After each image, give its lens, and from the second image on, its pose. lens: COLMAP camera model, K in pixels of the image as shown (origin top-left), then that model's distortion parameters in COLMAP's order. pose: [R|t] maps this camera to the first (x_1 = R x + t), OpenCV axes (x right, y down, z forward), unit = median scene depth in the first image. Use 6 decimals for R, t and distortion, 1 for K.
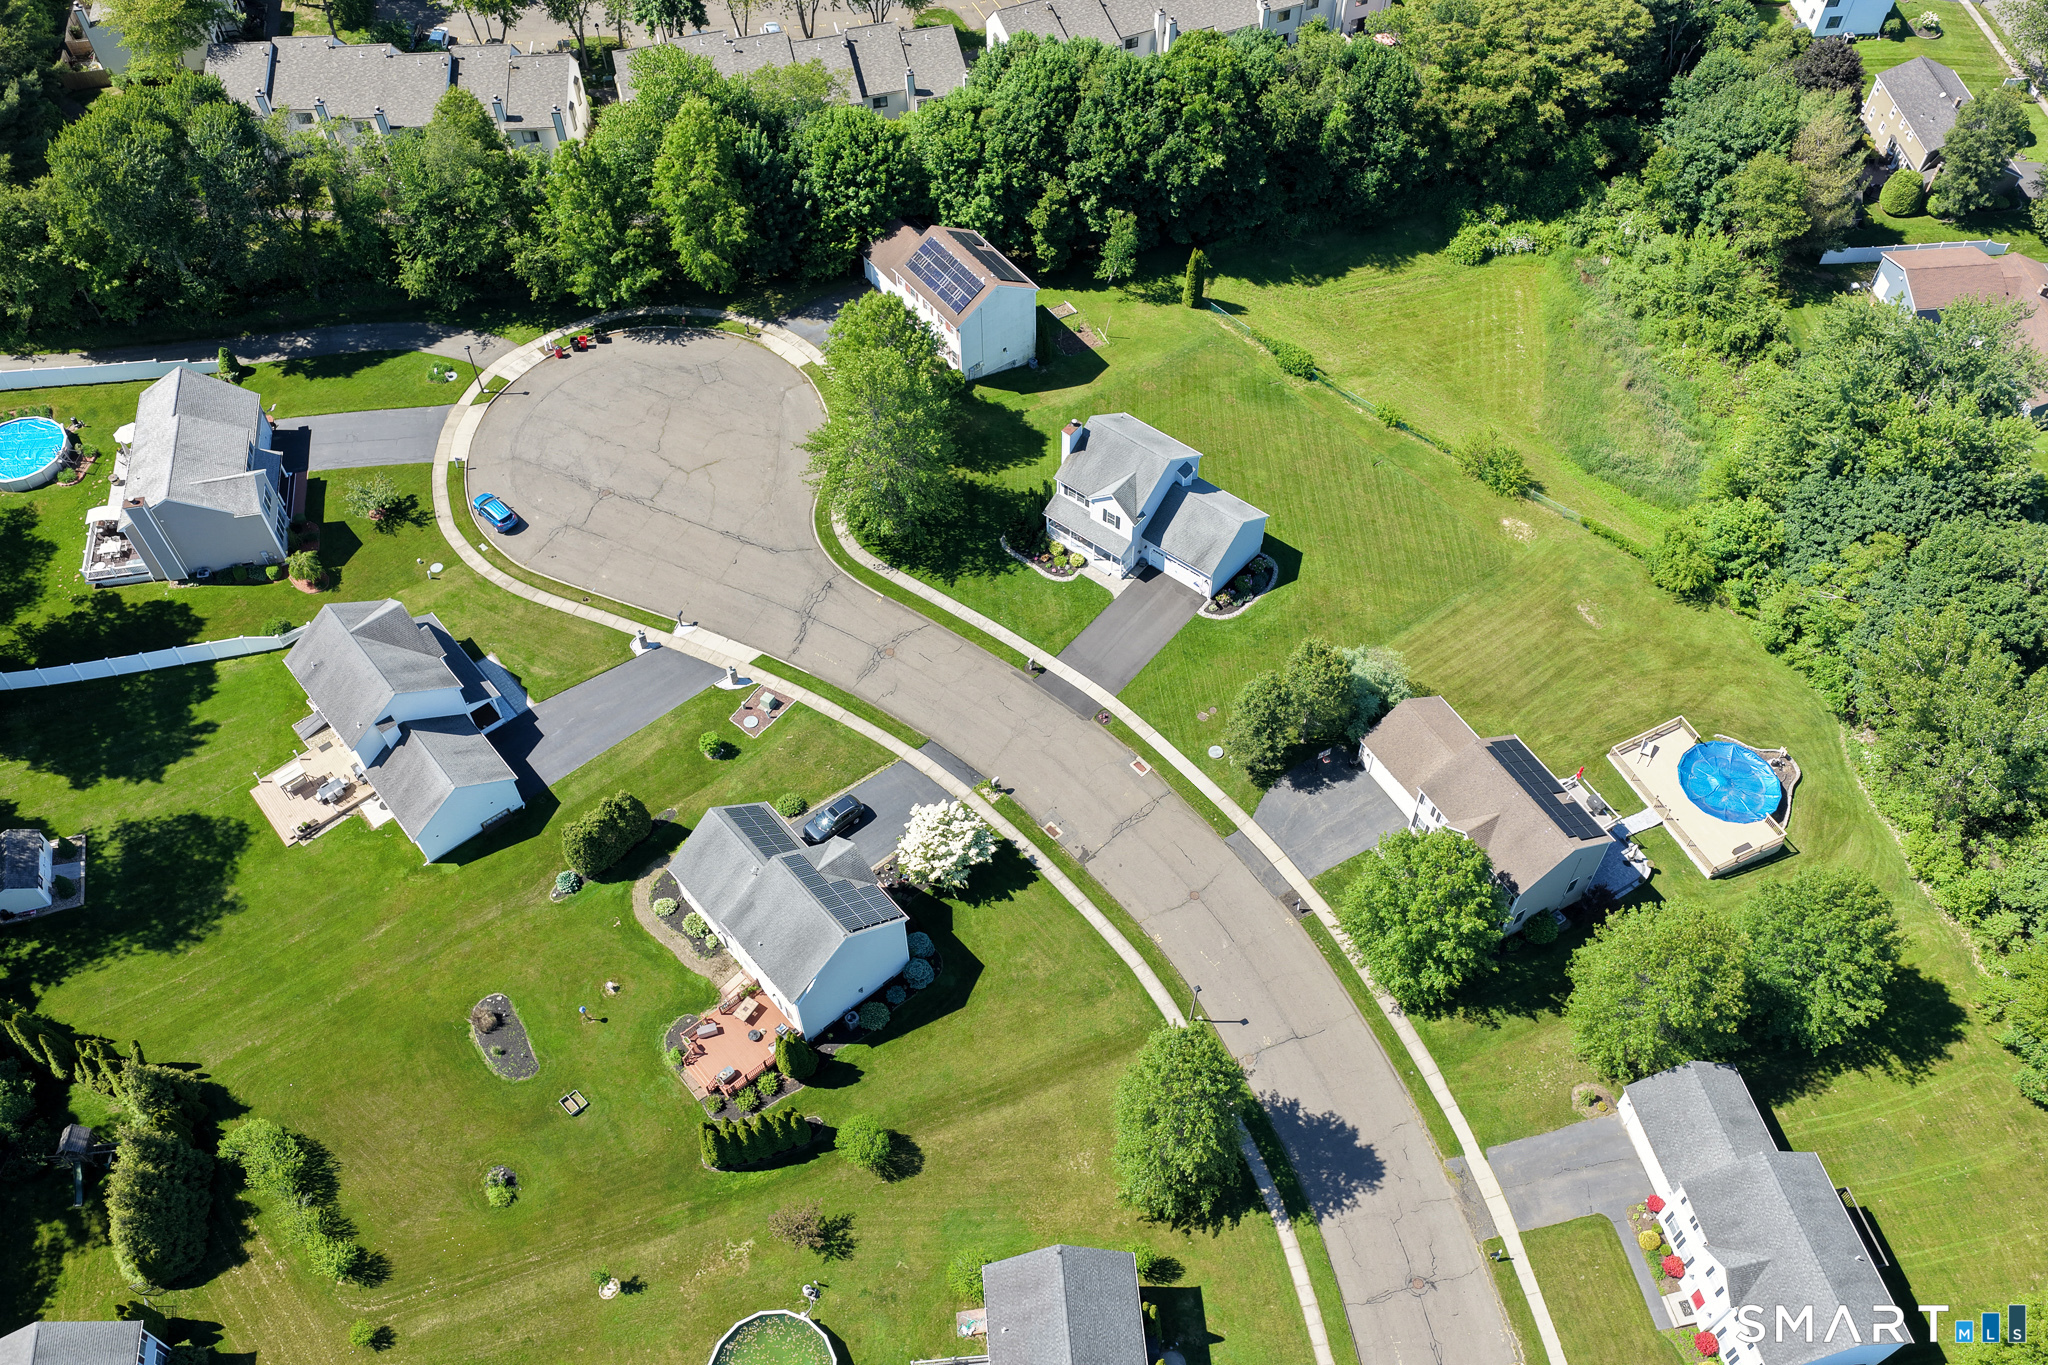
lens RADIAL K [[1706.1, 0, 1024.0], [0, 1706.1, 682.5], [0, 0, 1]] dist [-0.016852, 0.039028]
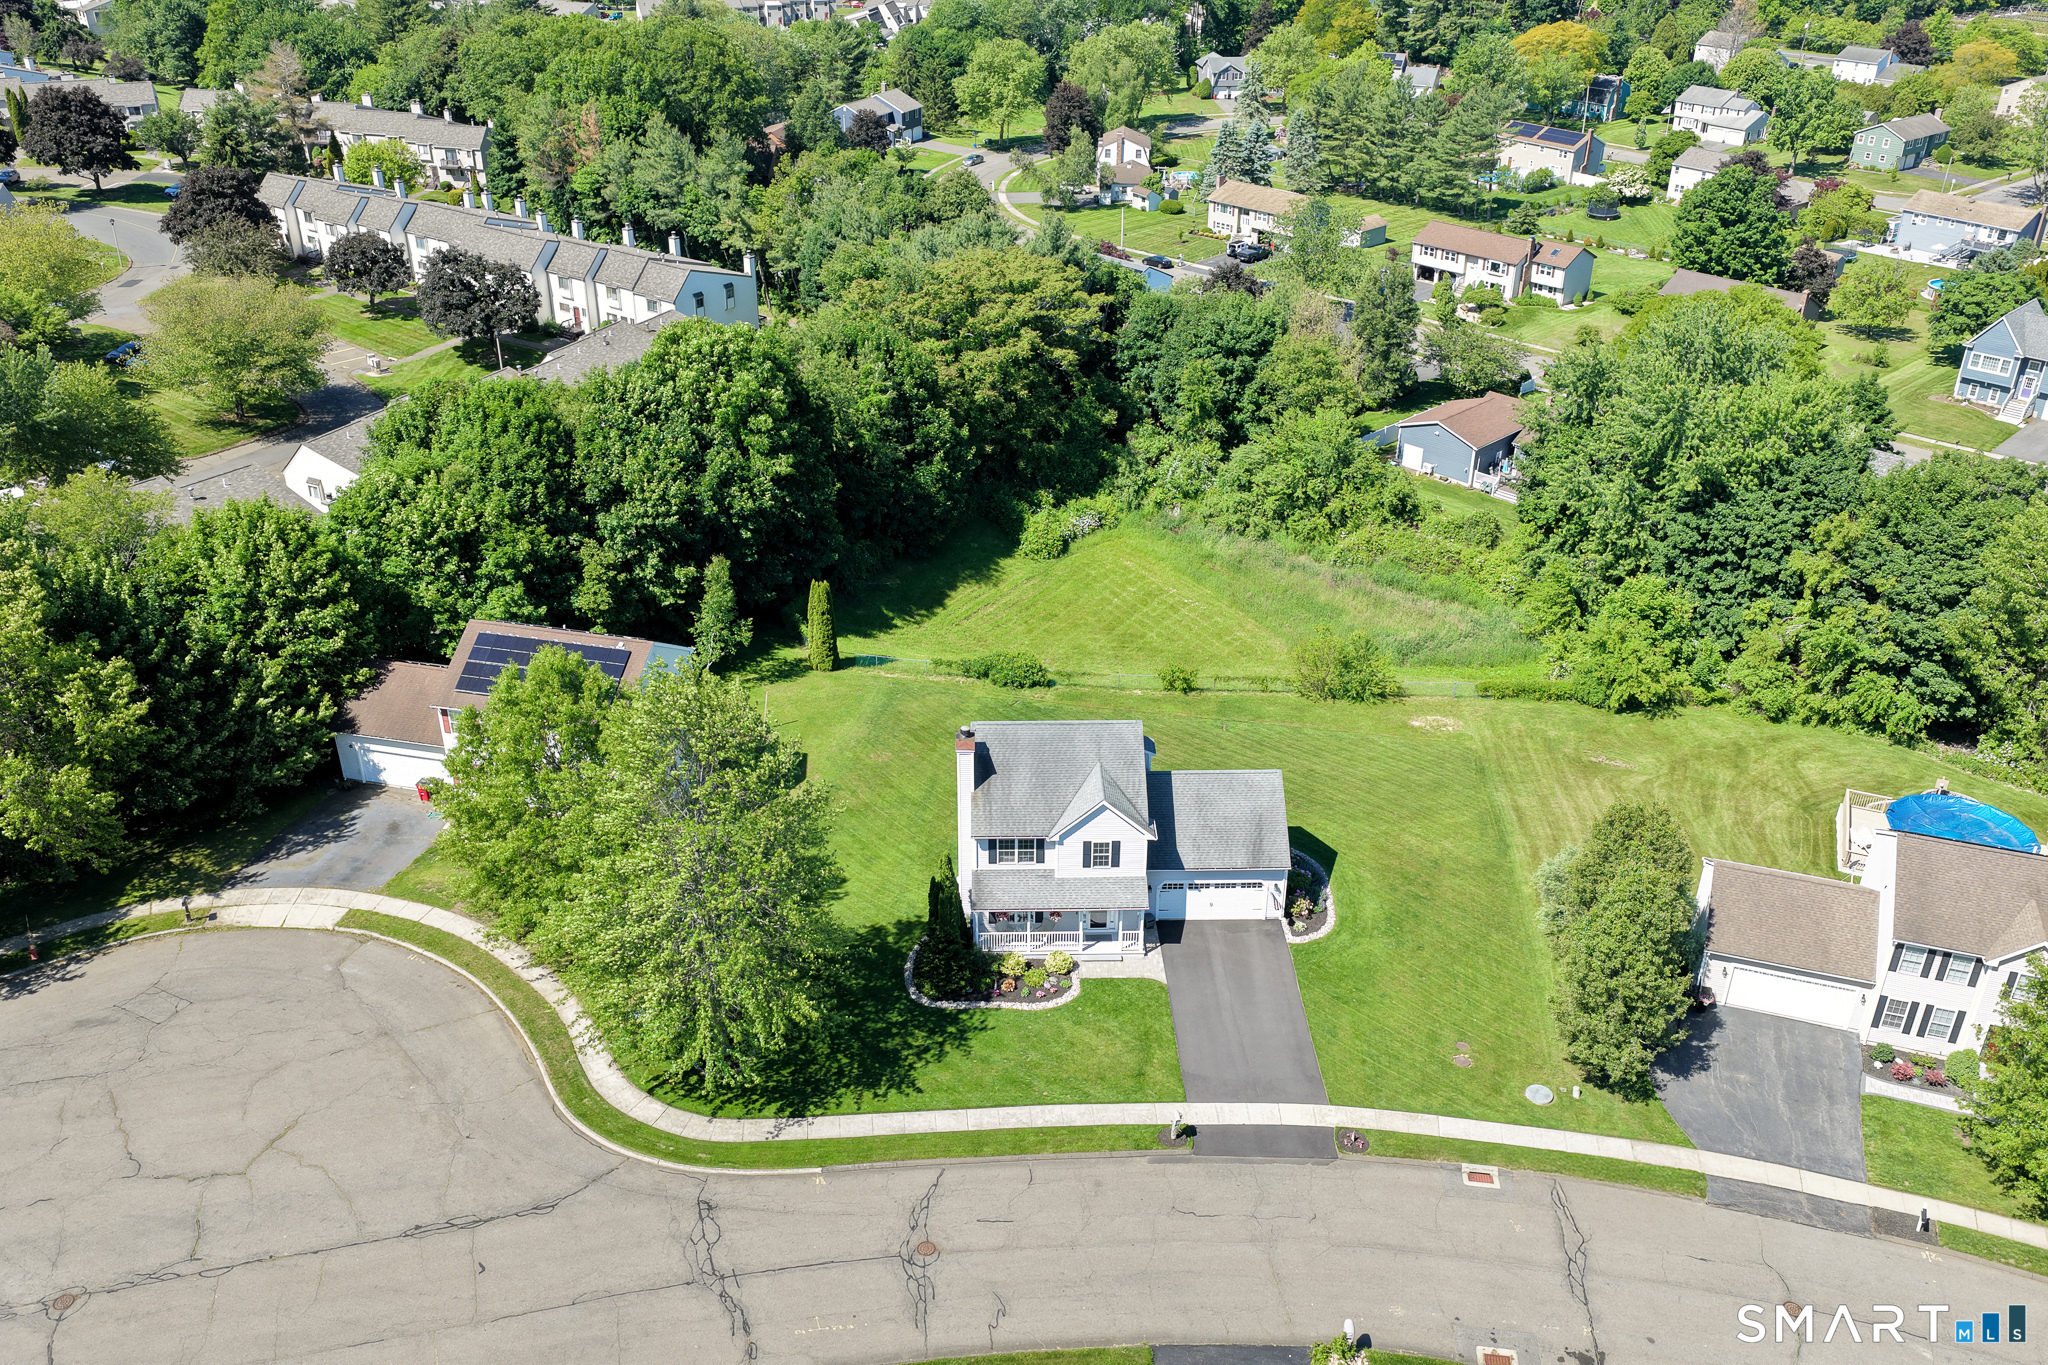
lens RADIAL K [[1706.1, 0, 1024.0], [0, 1706.1, 682.5], [0, 0, 1]] dist [-0.016852, 0.039028]
pose [[0.763389, -0.297741, 0.573226, -0.266472], [0.506184, 0.827031, -0.244536, -0.017403], [-0.401267, 0.476834, 0.782058, 0.525901]]
